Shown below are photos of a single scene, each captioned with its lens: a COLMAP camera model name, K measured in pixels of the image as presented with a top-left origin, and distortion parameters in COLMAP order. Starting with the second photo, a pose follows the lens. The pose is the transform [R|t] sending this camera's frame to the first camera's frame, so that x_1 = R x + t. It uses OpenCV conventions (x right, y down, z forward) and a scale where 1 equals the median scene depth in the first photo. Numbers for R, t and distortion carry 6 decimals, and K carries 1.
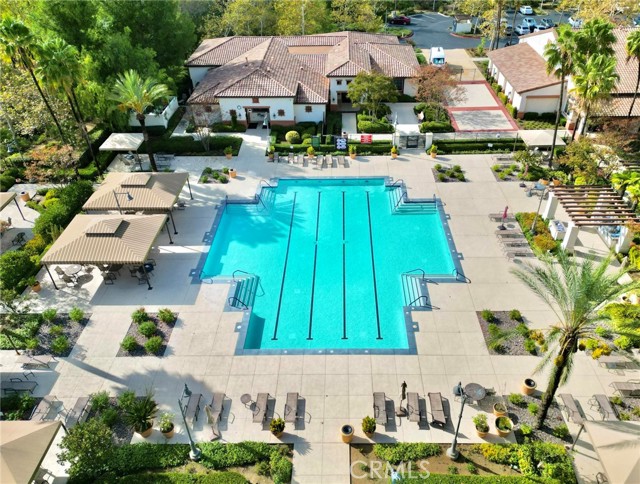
lens RADIAL K [[491.6, 0, 340.5], [0, 491.6, 243.6], [0, 0, 1]] dist [0.034961, -0.002931]
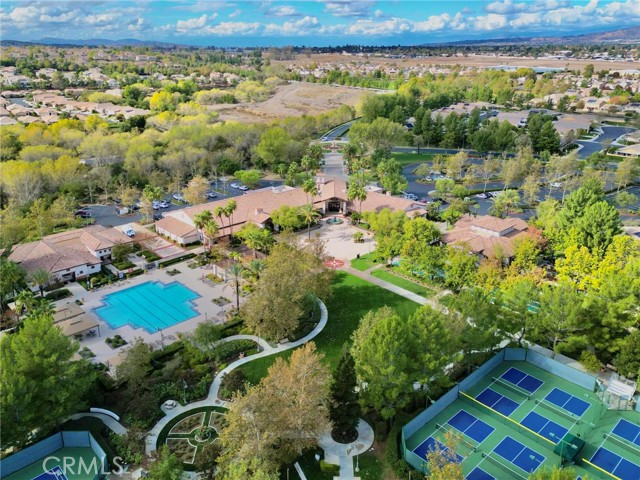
lens RADIAL K [[506.4, 0, 328.5], [0, 506.4, 207.1], [0, 0, 1]] dist [0.028249, 0.002223]
pose [[0.709439, -0.195676, 0.677058, -0.828810], [0.410397, 0.895700, -0.171159, 0.299684], [-0.572949, 0.399289, 0.715750, -1.315288]]
